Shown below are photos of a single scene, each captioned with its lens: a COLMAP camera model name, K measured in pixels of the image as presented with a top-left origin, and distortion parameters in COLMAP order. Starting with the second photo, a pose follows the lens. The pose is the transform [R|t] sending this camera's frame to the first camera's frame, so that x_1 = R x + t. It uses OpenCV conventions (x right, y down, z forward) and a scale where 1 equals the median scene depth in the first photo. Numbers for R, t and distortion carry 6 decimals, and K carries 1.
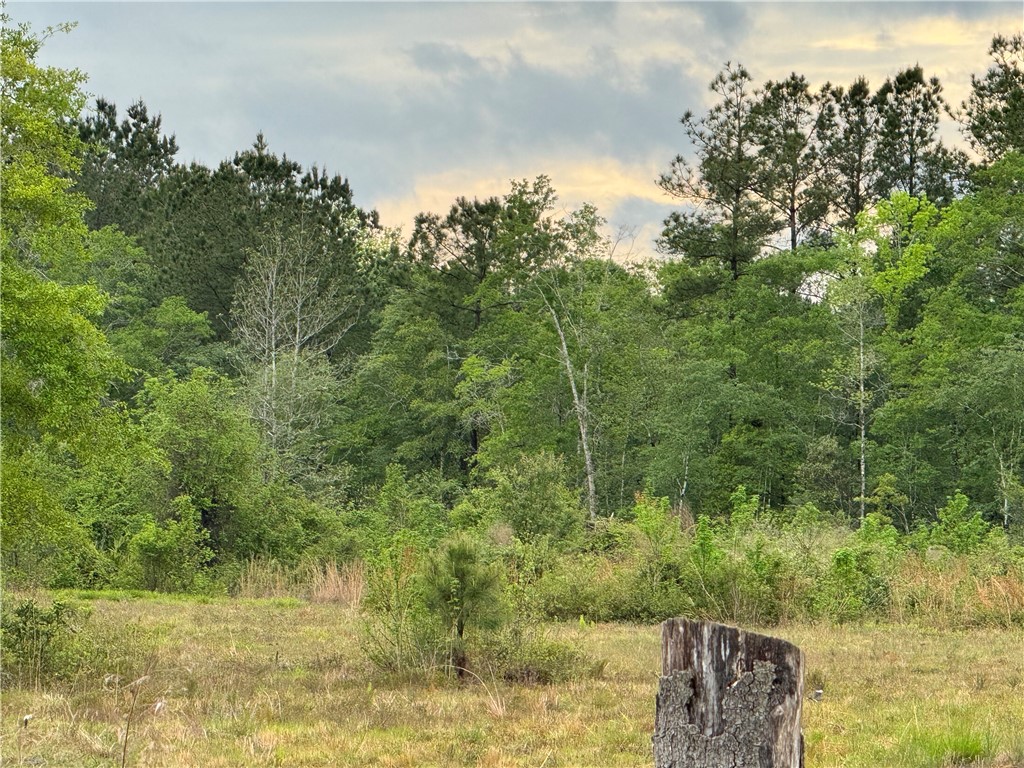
lens RADIAL K [[6601.3, 0, 507.9], [0, 6601.3, 380.2], [0, 0, 1]] dist [0.204179, 0.000000]
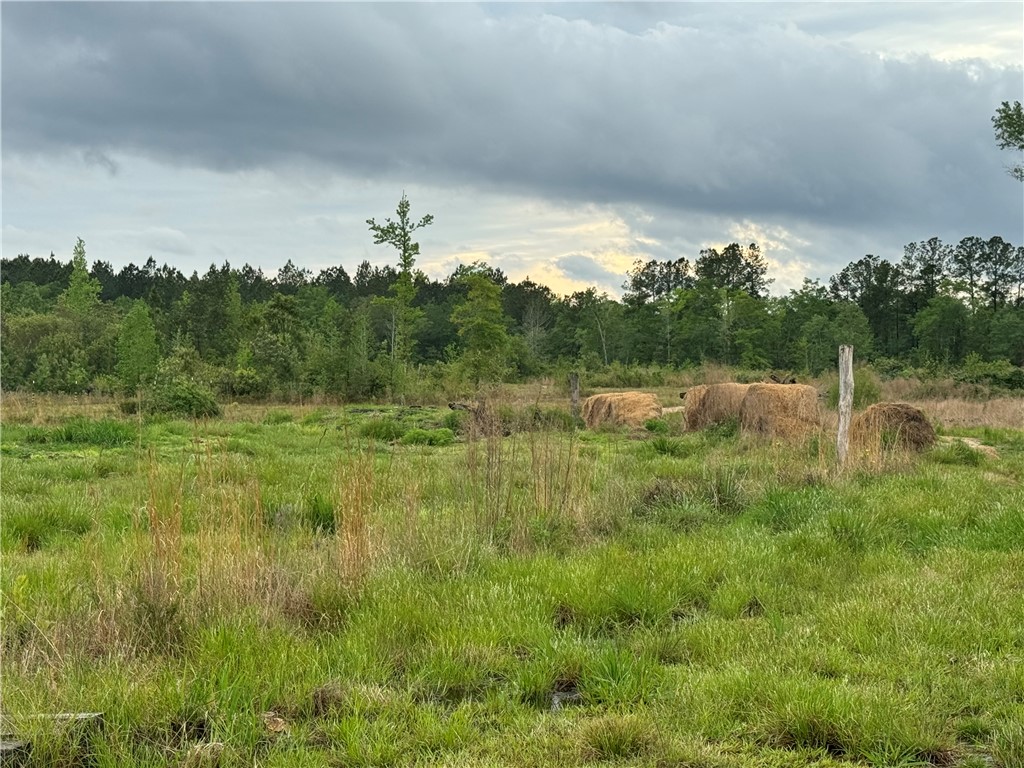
lens RADIAL K [[1783.3, 0, 482.4], [0, 1783.3, 393.5], [0, 0, 1]] dist [0.121418, 0.000000]
pose [[0.997954, -0.016517, -0.061766, 0.003346], [0.018733, 0.999195, 0.035471, -0.003525], [0.061131, -0.036556, 0.997460, -0.160044]]
